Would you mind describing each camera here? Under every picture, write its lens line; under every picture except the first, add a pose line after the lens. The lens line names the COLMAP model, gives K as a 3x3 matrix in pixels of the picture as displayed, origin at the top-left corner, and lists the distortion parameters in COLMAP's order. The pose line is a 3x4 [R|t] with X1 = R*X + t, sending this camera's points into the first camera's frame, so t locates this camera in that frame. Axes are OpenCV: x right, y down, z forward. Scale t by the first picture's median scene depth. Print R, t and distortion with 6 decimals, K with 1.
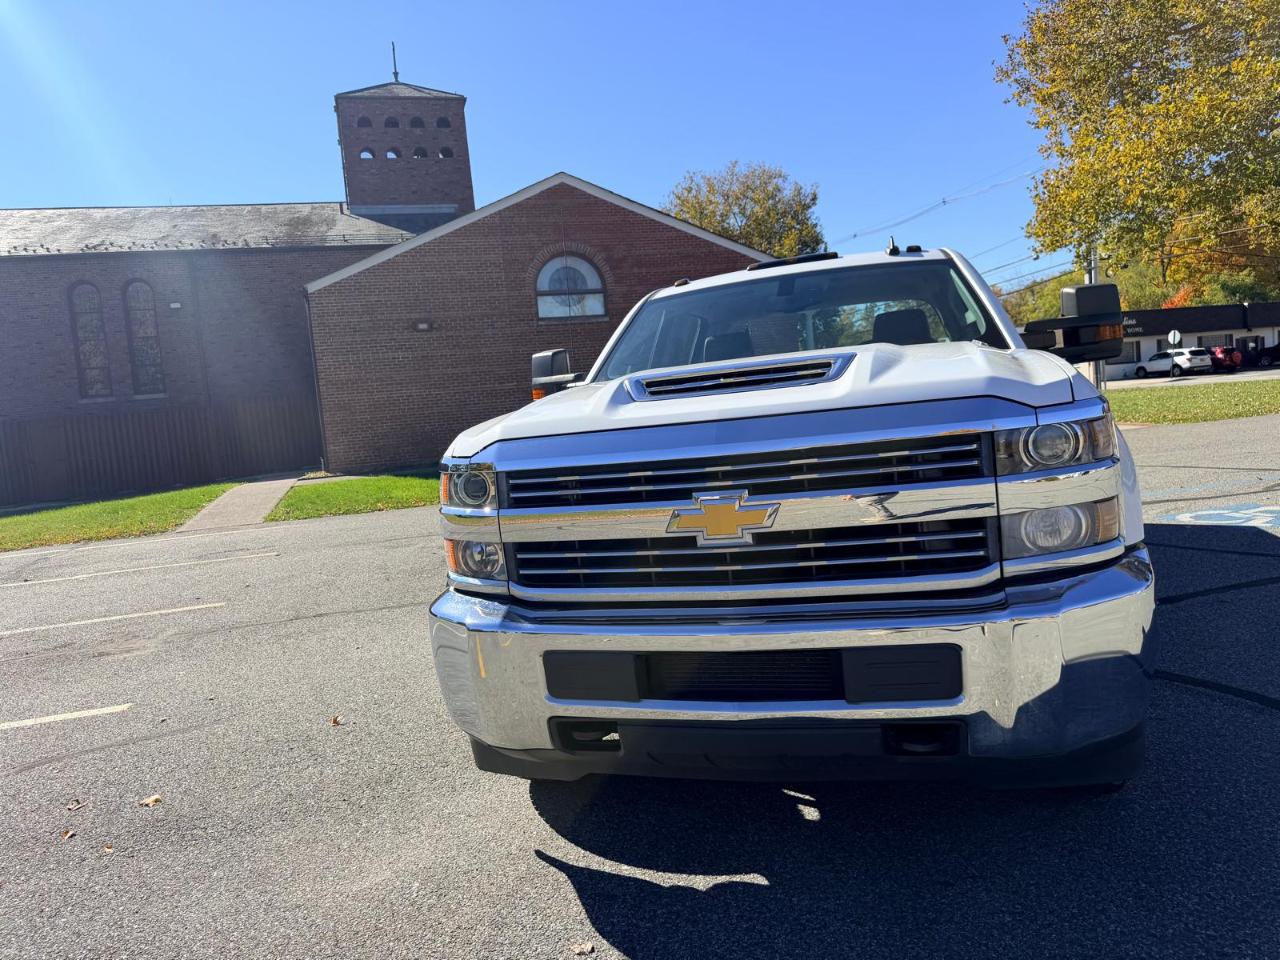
lens RADIAL K [[906.0, 0, 645.2], [0, 906.0, 478.5], [0, 0, 1]] dist [0.015018, -0.025051]
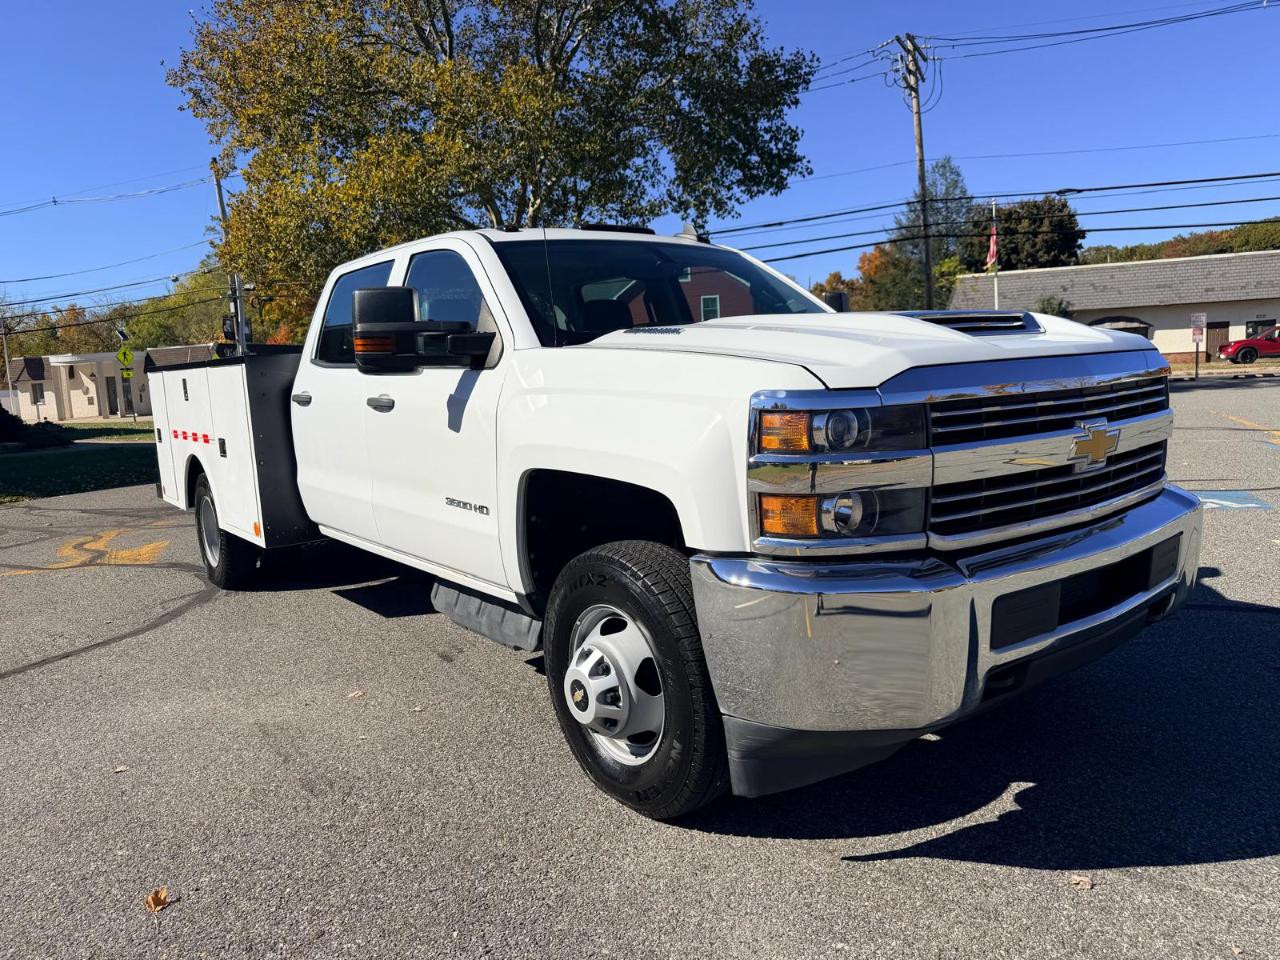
lens RADIAL K [[892.9, 0, 642.7], [0, 892.9, 480.9], [0, 0, 1]] dist [0.068846, -0.091053]
pose [[0.590730, -0.039719, 0.805891, -0.119466], [0.064149, 0.997938, 0.002162, 0.005244], [-0.804315, 0.050420, 0.592060, 0.083127]]
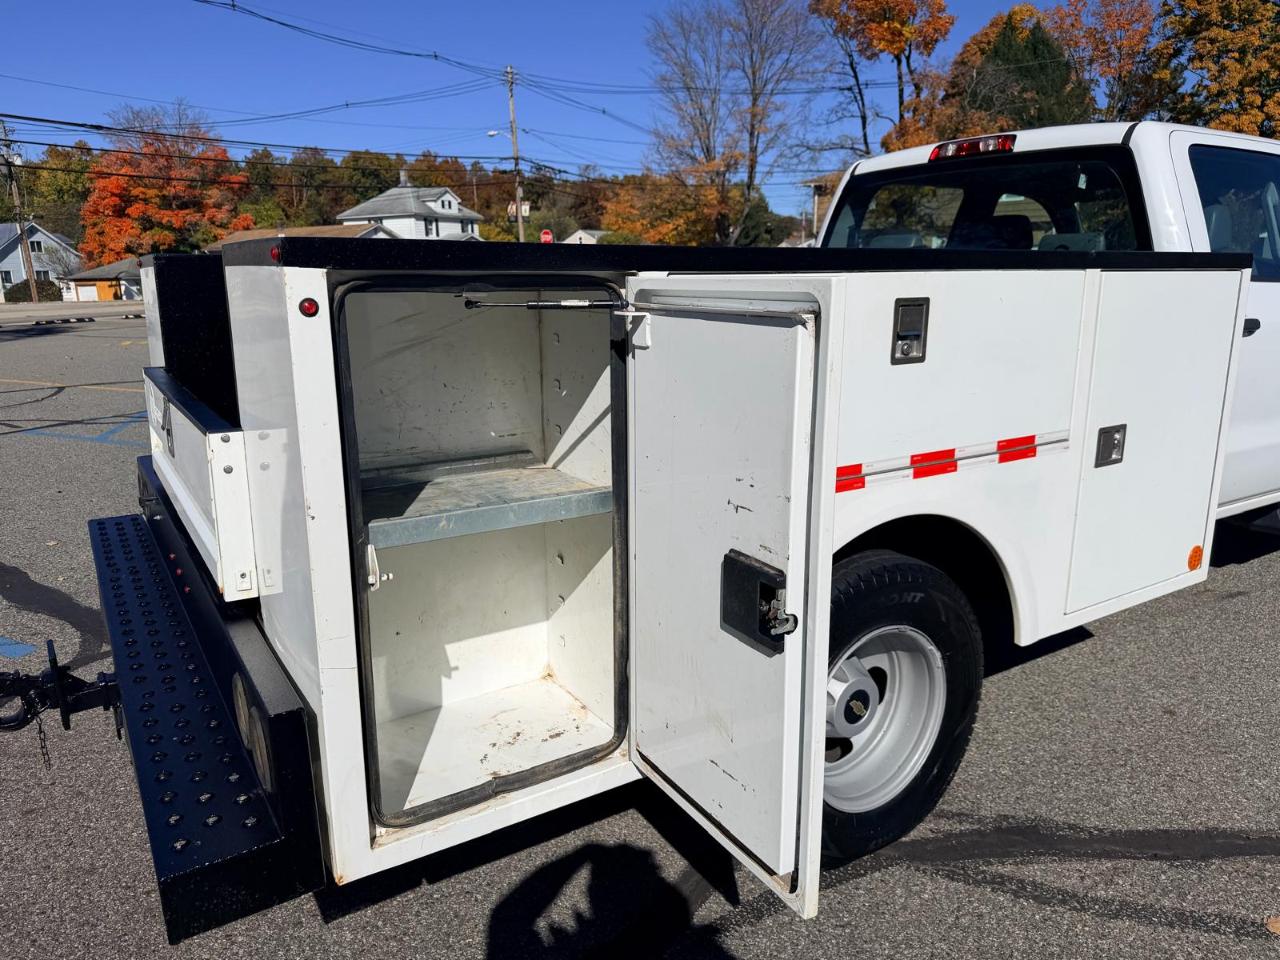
lens RADIAL K [[906.0, 0, 645.2], [0, 906.0, 478.5], [0, 0, 1]] dist [0.015018, -0.025051]
pose [[-0.751648, -0.048967, 0.657745, -0.015932], [0.133358, 0.965361, 0.224264, -0.041515], [-0.645942, 0.256283, -0.719081, 0.454267]]
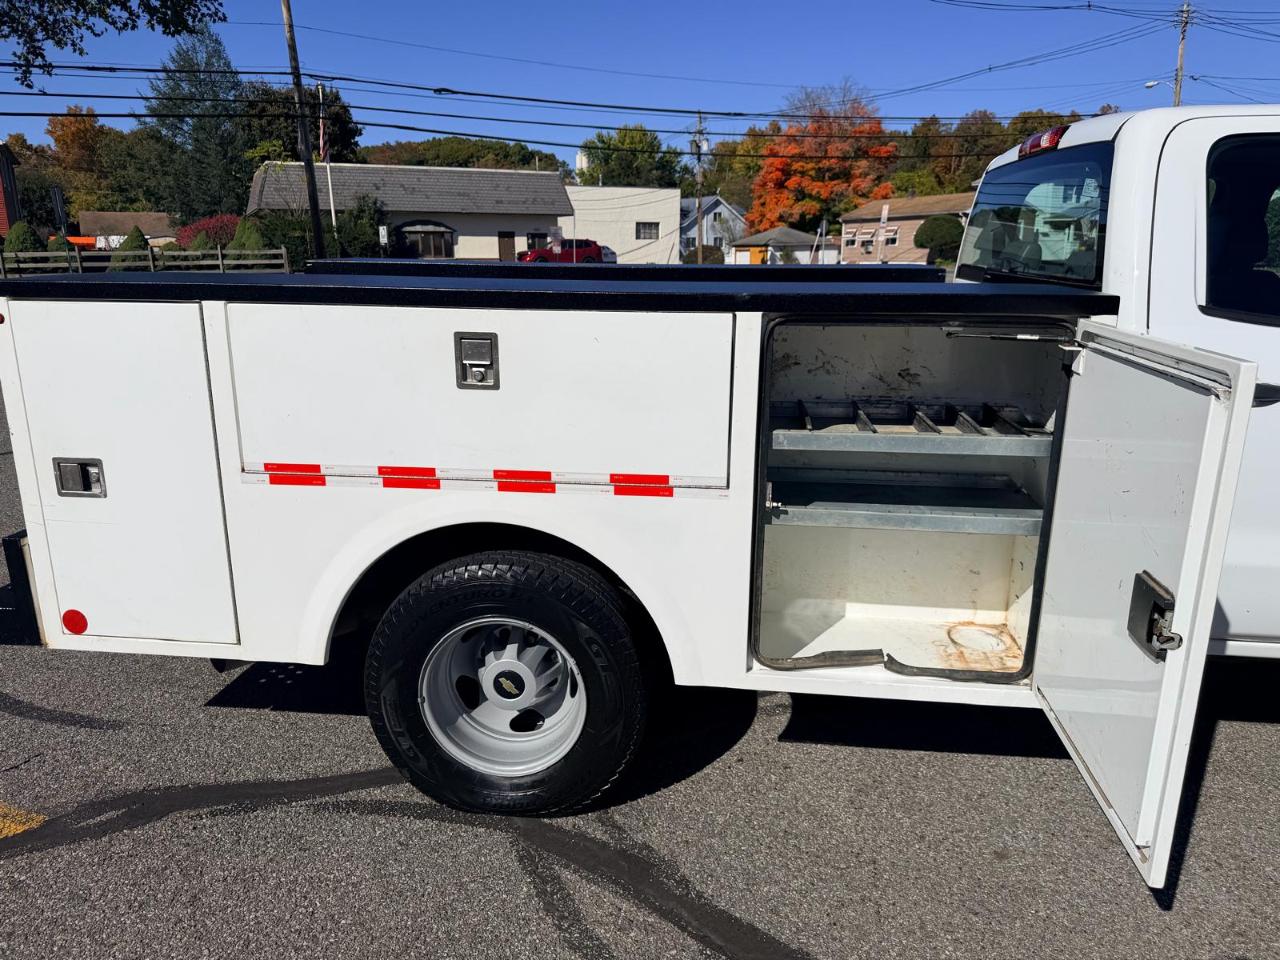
lens RADIAL K [[902.7, 0, 633.4], [0, 902.7, 474.4], [0, 0, 1]] dist [0.040425, -0.056837]
pose [[-0.169660, -0.156504, 0.972996, -0.083043], [0.097961, 0.979742, 0.174670, -0.035150], [-0.980622, 0.124951, -0.150892, 0.364484]]
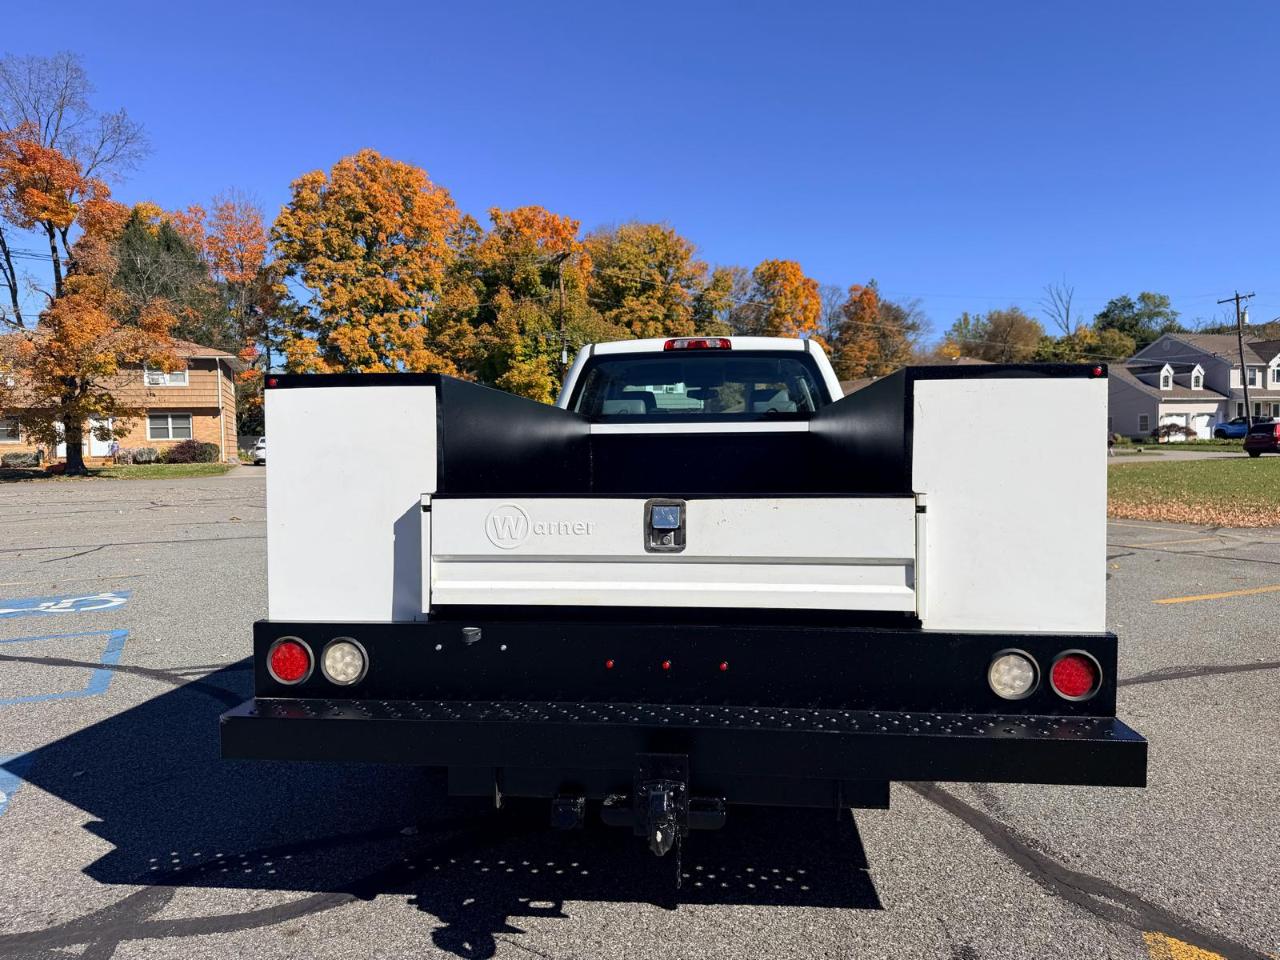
lens RADIAL K [[892.9, 0, 642.7], [0, 892.9, 480.9], [0, 0, 1]] dist [0.068846, -0.091053]
pose [[-0.976760, 0.108350, -0.184934, 0.120898], [0.084165, 0.987405, 0.133972, -0.052177], [0.197121, 0.115293, -0.973576, 0.522291]]
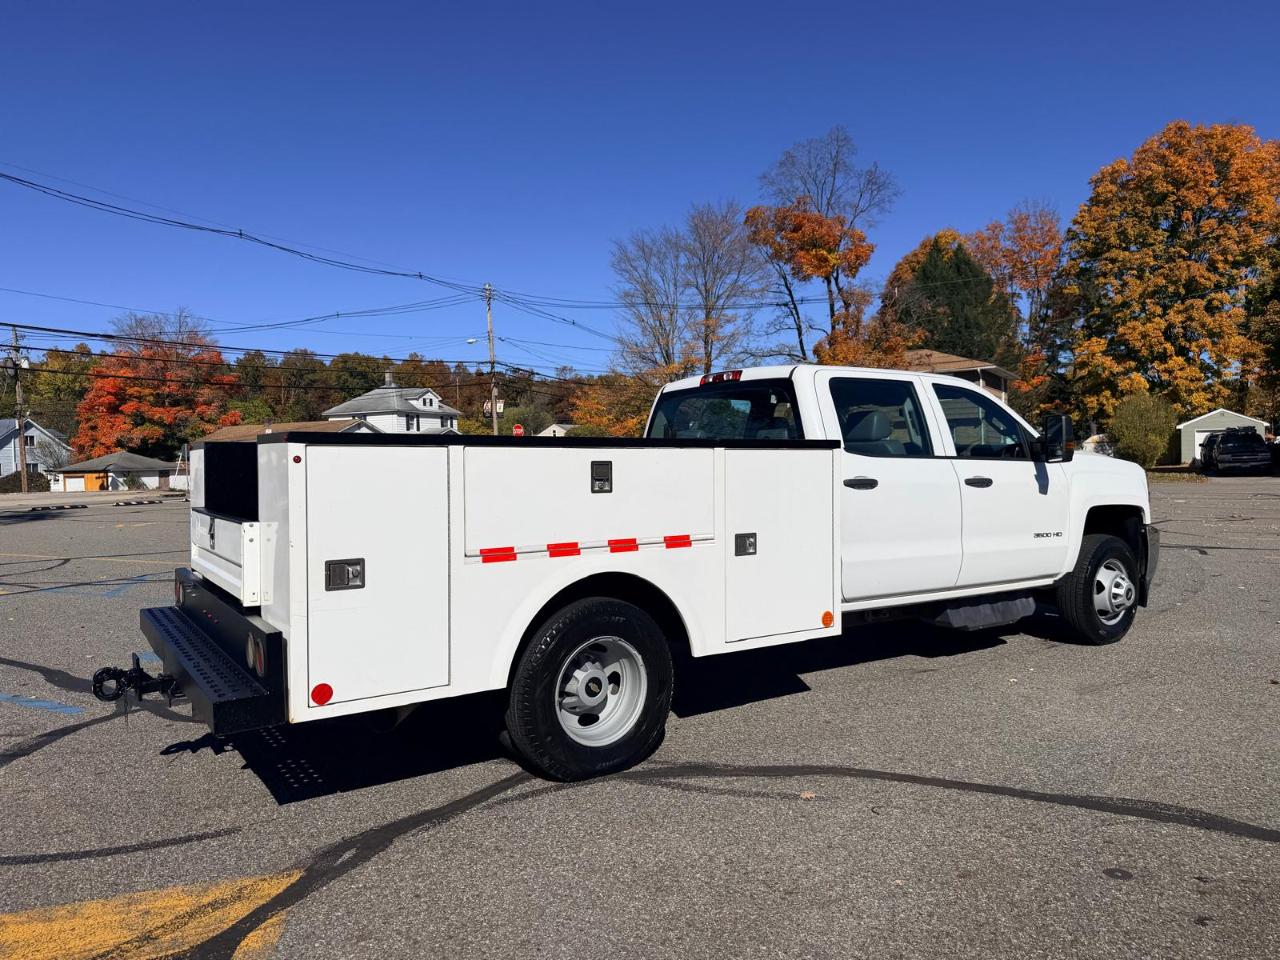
lens RADIAL K [[892.9, 0, 642.7], [0, 892.9, 480.9], [0, 0, 1]] dist [0.068846, -0.091053]
pose [[-0.767025, 0.088687, 0.635459, -0.098273], [0.136589, 0.990269, 0.026662, -0.034481], [-0.626911, 0.107247, -0.771674, 0.502616]]
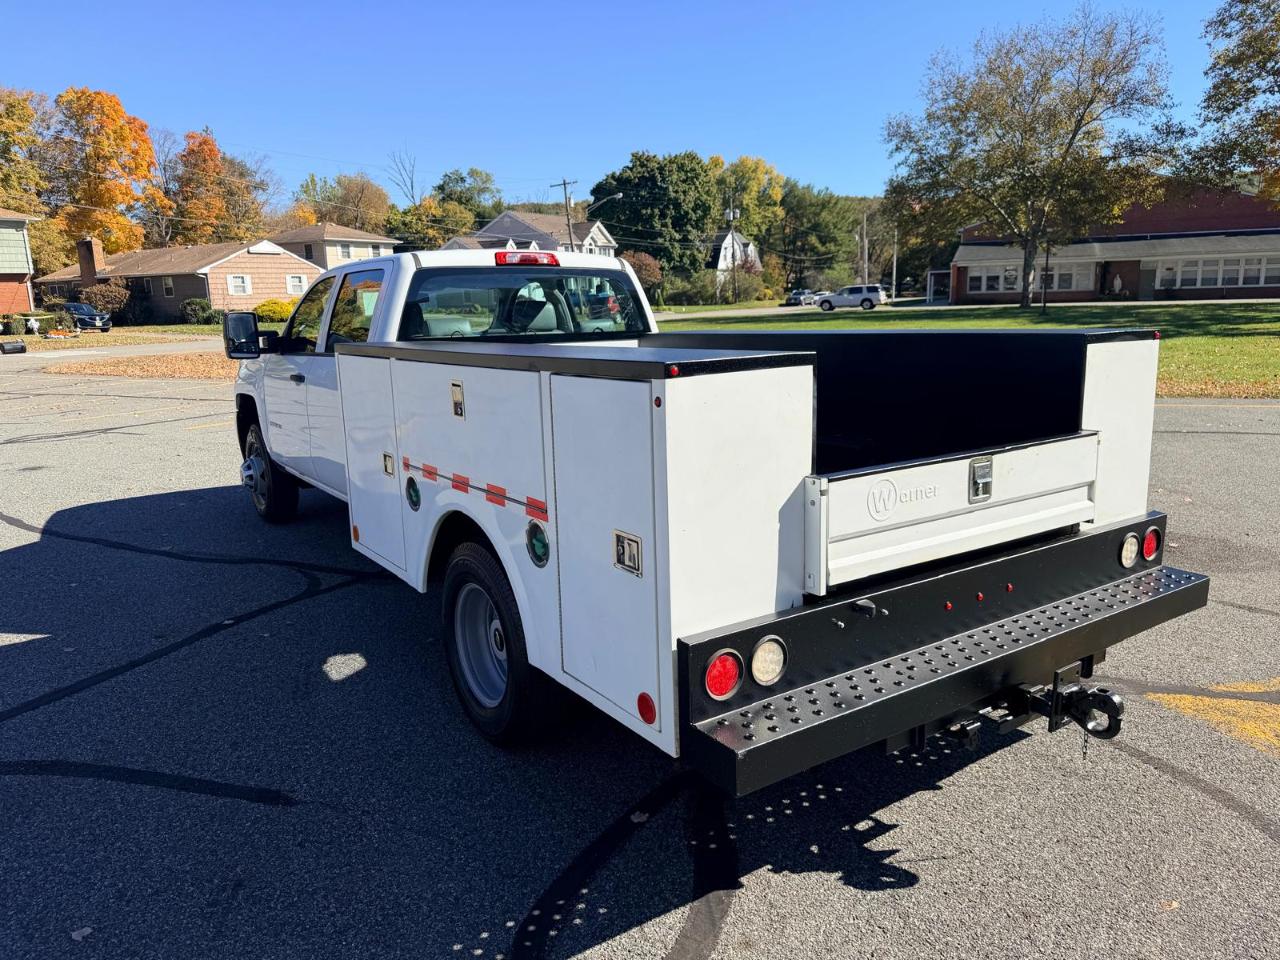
lens RADIAL K [[892.9, 0, 642.7], [0, 892.9, 480.9], [0, 0, 1]] dist [0.068846, -0.091053]
pose [[-0.629266, 0.254282, -0.734415, 0.226662], [0.019017, 0.949716, 0.312534, -0.073074], [0.776958, 0.182700, -0.602459, 0.453087]]
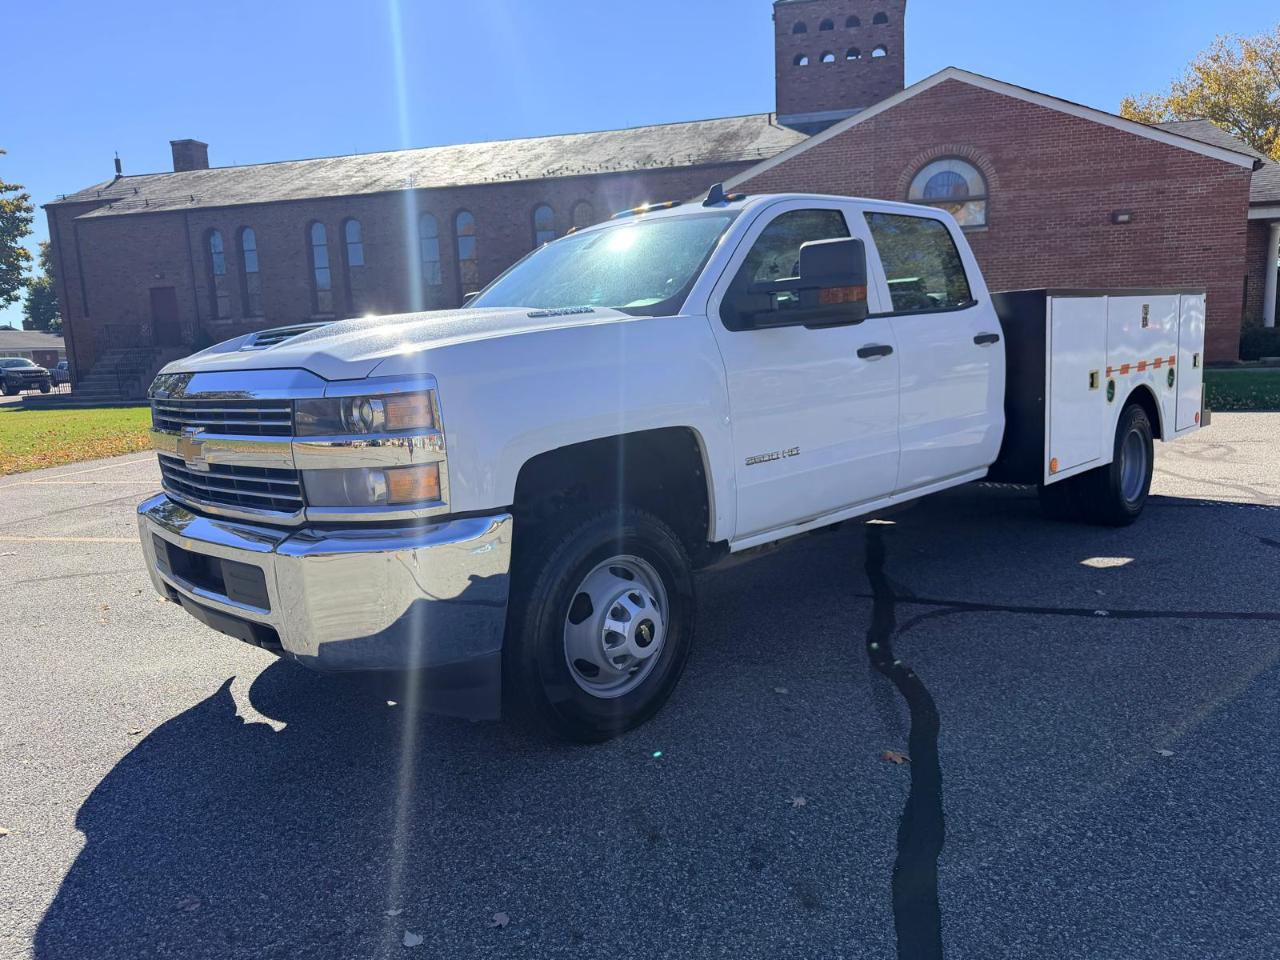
lens RADIAL K [[900.2, 0, 640.0], [0, 900.2, 480.0], [0, 0, 1]] dist [0.058366, -0.091613]
pose [[0.863004, 0.120102, -0.490714, 0.138310], [-0.068881, 0.990233, 0.121220, -0.012337], [0.500480, -0.070812, 0.862847, 0.018517]]
